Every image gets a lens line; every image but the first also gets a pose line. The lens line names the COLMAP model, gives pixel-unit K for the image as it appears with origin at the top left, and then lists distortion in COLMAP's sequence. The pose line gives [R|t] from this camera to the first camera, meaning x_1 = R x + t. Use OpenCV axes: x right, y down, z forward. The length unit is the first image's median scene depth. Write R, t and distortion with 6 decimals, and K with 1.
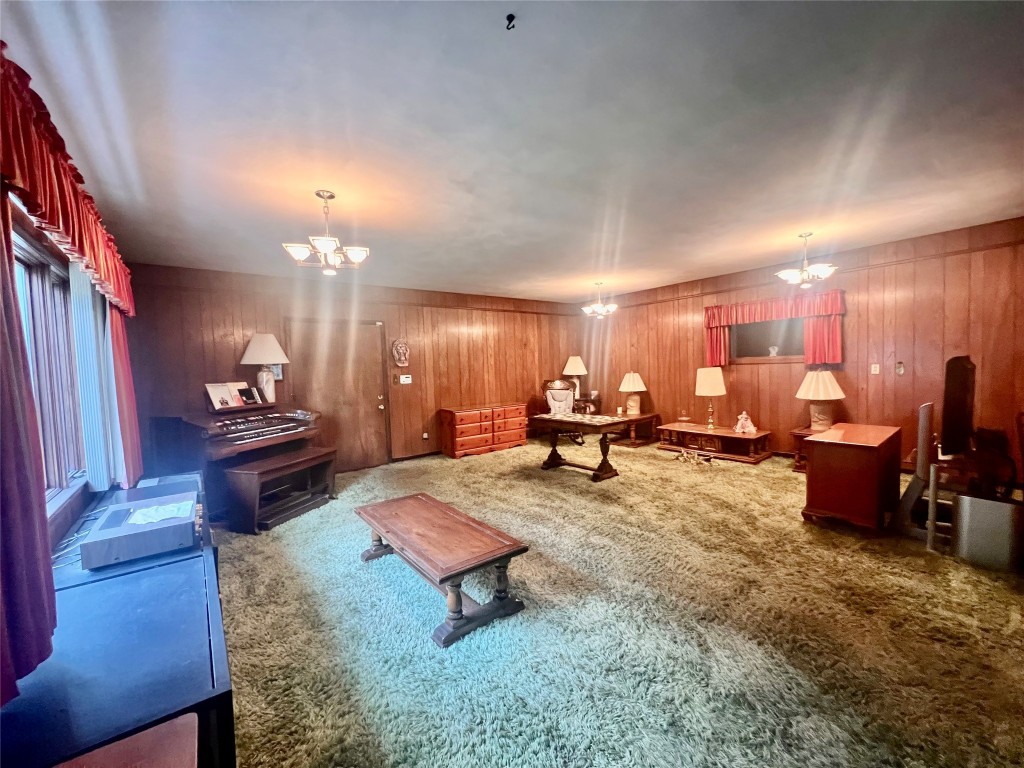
lens RADIAL K [[409.4, 0, 512.0], [0, 409.4, 384.0], [0, 0, 1]] dist [-0.000229, -0.000012]
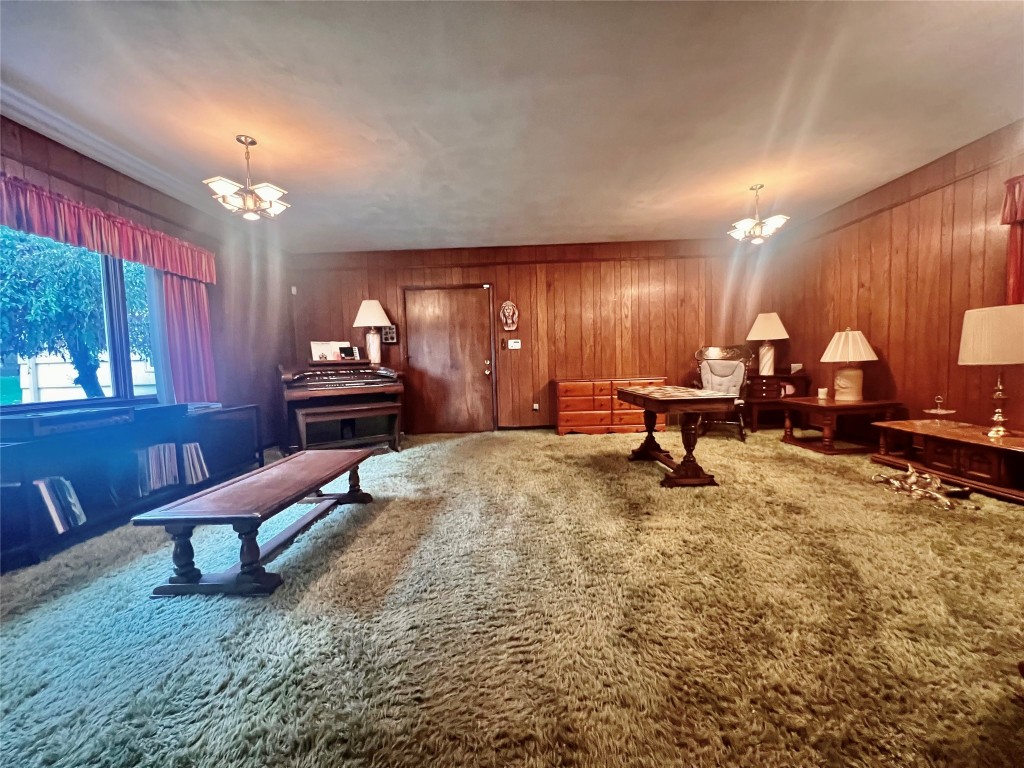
lens RADIAL K [[408.0, 0, 531.4], [0, 408.0, 386.6], [0, 0, 1]] dist [0.000753, 0.000071]
pose [[0.782949, 0.044074, -0.620522, 0.381358], [-0.021992, 0.998825, 0.043196, 0.047734], [0.621696, -0.020174, 0.782998, 0.311290]]
